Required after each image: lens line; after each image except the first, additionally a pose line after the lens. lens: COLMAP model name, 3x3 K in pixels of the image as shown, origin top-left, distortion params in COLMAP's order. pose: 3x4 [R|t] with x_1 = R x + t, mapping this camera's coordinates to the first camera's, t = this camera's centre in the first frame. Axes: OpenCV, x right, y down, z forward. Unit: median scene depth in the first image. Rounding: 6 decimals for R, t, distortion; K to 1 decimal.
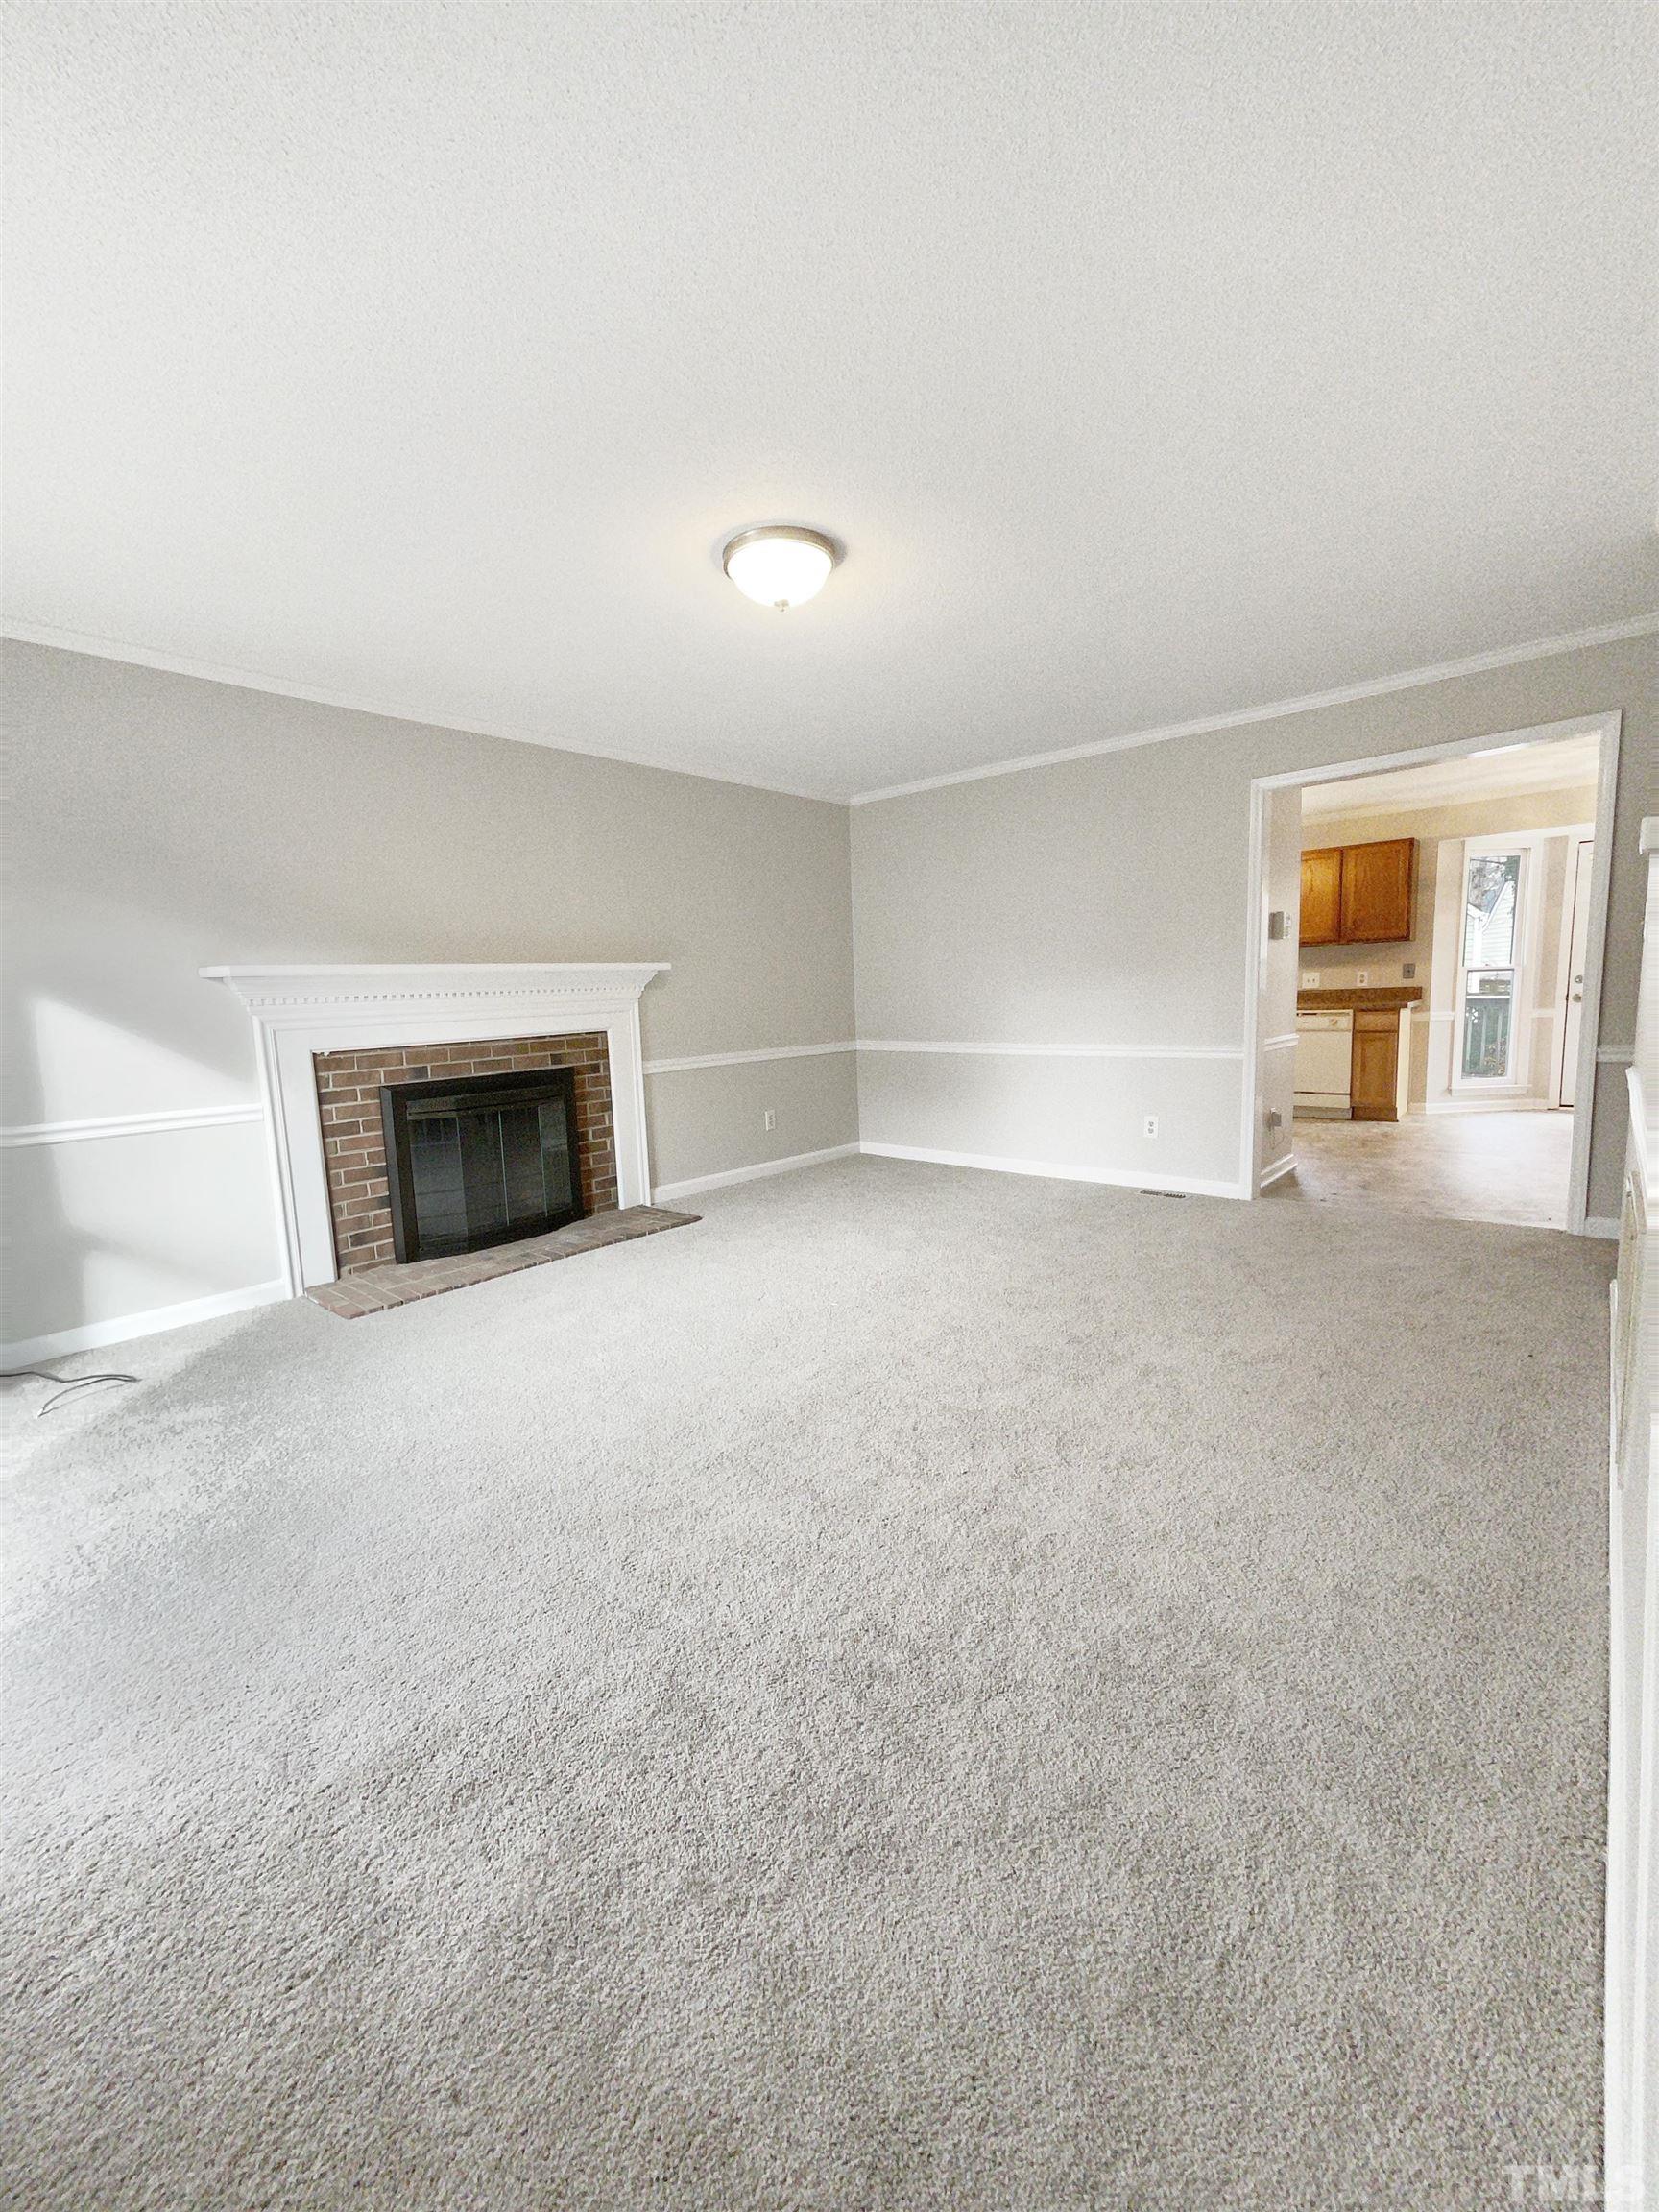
lens RADIAL K [[900.7, 0, 828.4], [0, 900.7, 1114.4], [0, 0, 1]] dist [0.007742, -0.003953]
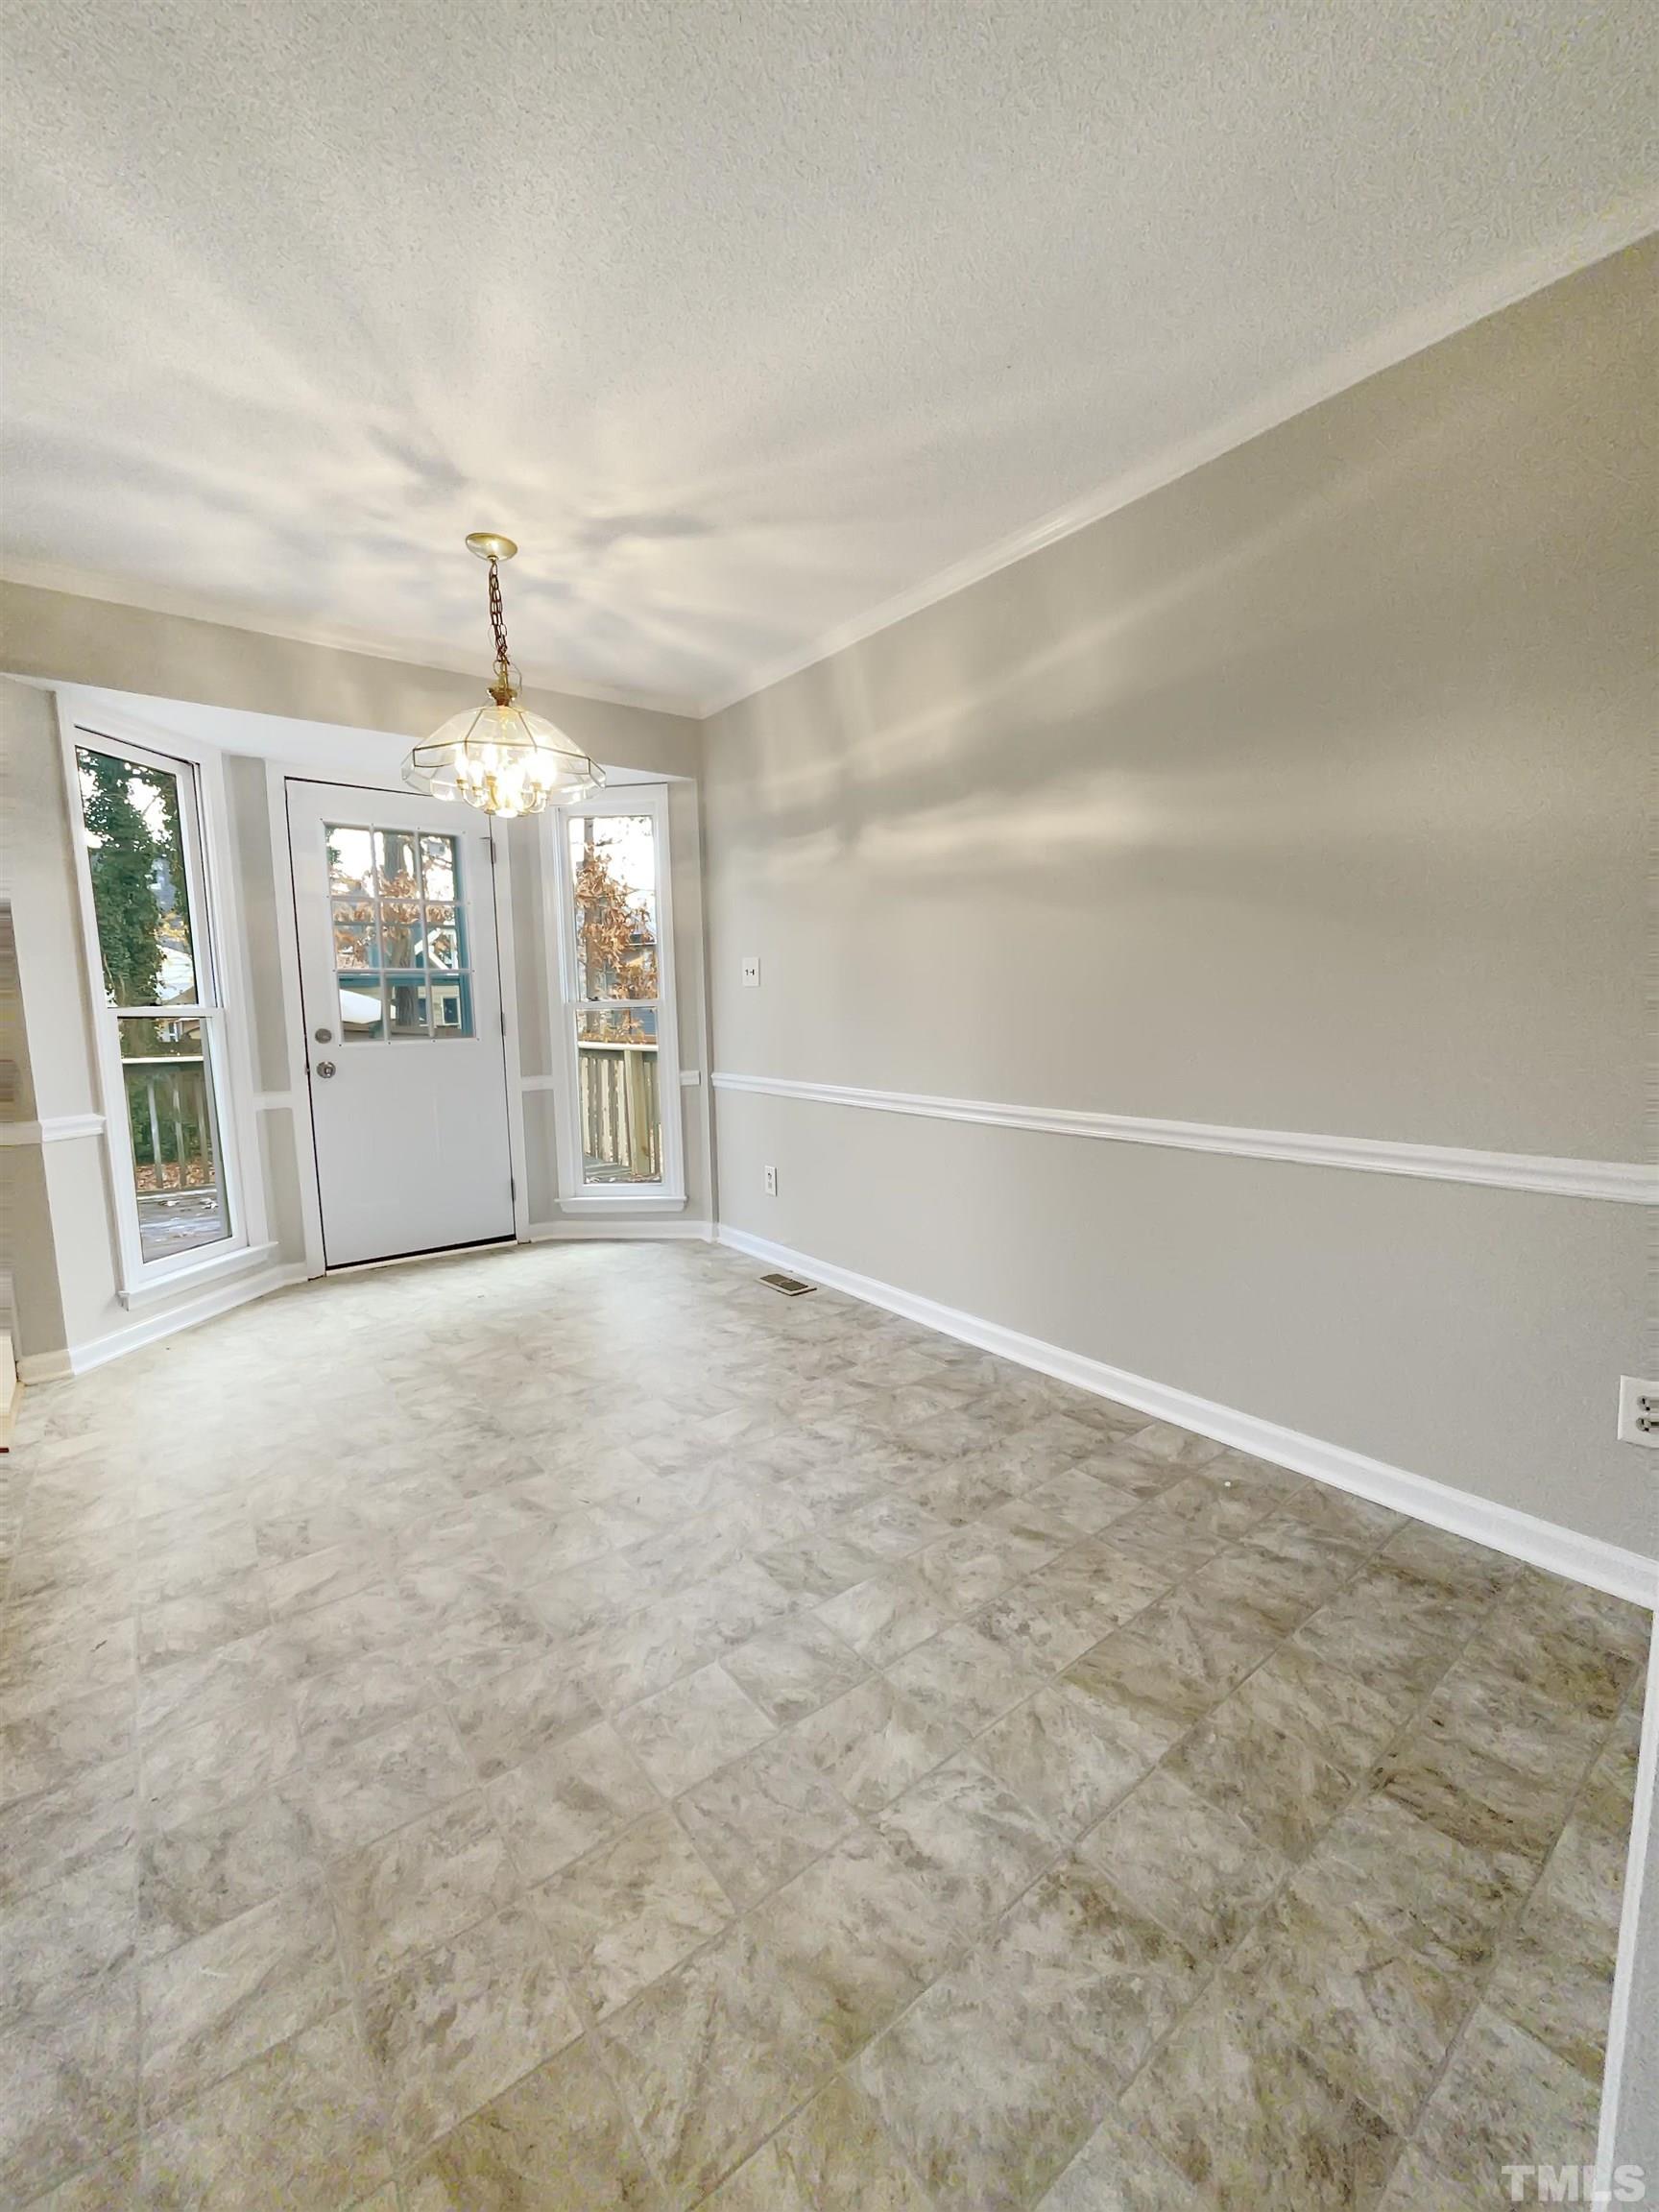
lens RADIAL K [[900.7, 0, 838.4], [0, 900.7, 1114.7], [0, 0, 1]] dist [0.007742, -0.003953]
pose [[0.191933, -0.091838, 0.977102, 0.463104], [0.130690, 0.989137, 0.067298, -0.128055], [-0.972668, 0.114780, 0.201850, 0.771876]]
